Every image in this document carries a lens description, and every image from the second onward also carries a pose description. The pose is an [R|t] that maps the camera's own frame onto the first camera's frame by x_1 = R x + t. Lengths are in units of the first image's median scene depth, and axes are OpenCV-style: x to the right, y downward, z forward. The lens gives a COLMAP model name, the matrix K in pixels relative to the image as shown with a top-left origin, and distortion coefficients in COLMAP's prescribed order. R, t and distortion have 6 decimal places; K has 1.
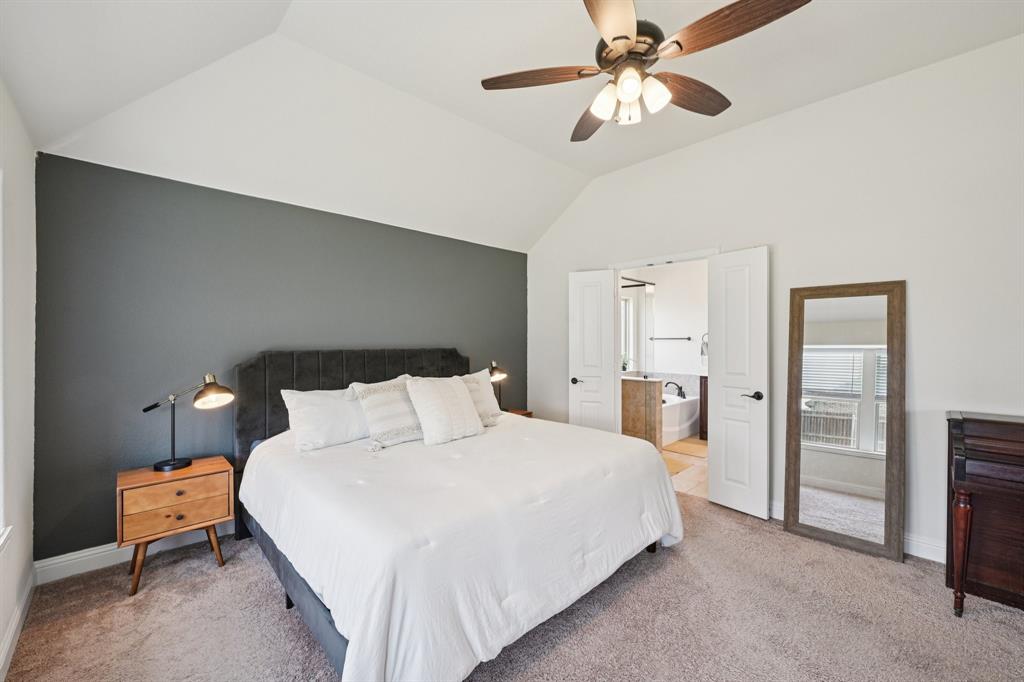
lens RADIAL K [[408.3, 0, 509.0], [0, 408.3, 339.7], [0, 0, 1]] dist [-0.007864, -0.000947]
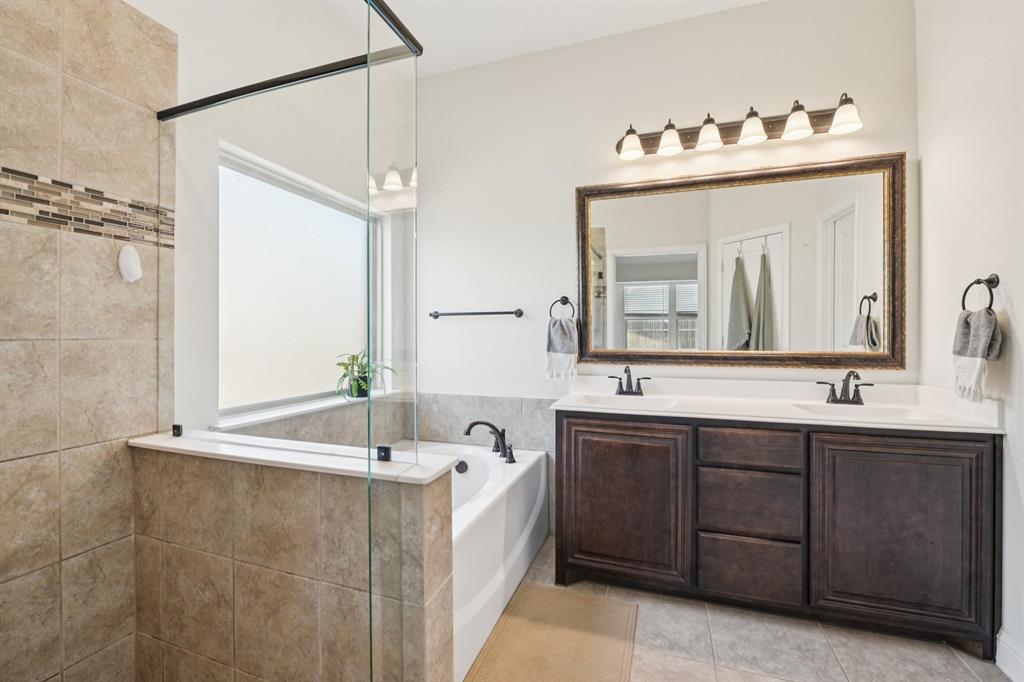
lens RADIAL K [[426.8, 0, 513.7], [0, 426.8, 332.5], [0, 0, 1]] dist [-0.009061, -0.001013]
pose [[0.893221, -0.001495, 0.449616, 0.419560], [0.005694, 0.999952, -0.007986, 0.036450], [-0.449582, 0.009693, 0.893186, 1.070448]]
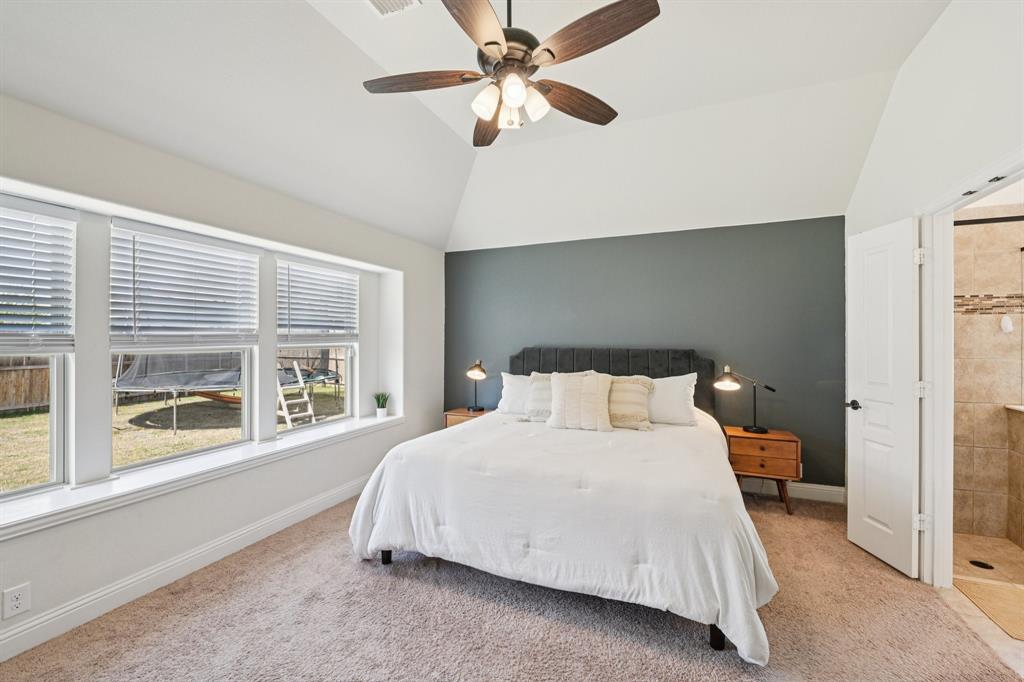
lens RADIAL K [[408.3, 0, 513.0], [0, 408.3, 338.3], [0, 0, 1]] dist [-0.007864, -0.000947]
pose [[0.392909, -0.002307, -0.919574, 0.643171], [-0.003359, 0.999987, -0.003944, 0.001003], [0.919571, 0.004638, 0.392896, 0.314925]]
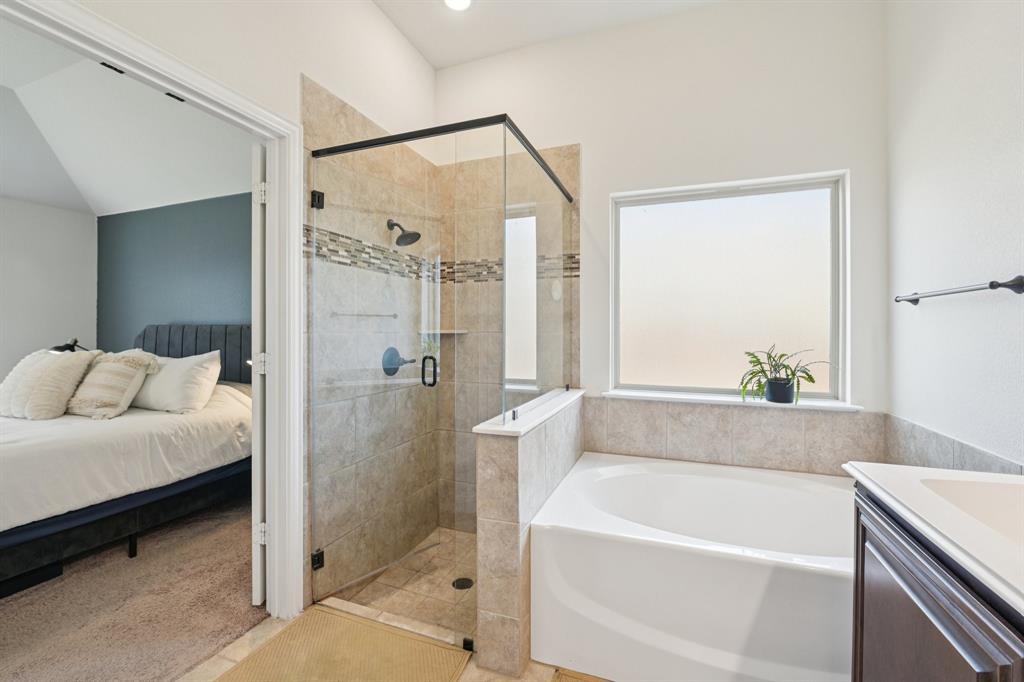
lens RADIAL K [[426.8, 0, 516.5], [0, 426.8, 333.6], [0, 0, 1]] dist [-0.009061, -0.001013]
pose [[0.429537, 0.004562, -0.903038, 0.913132], [-0.004340, 0.999986, 0.002988, 0.037409], [0.903039, 0.002636, 0.429551, 1.218883]]
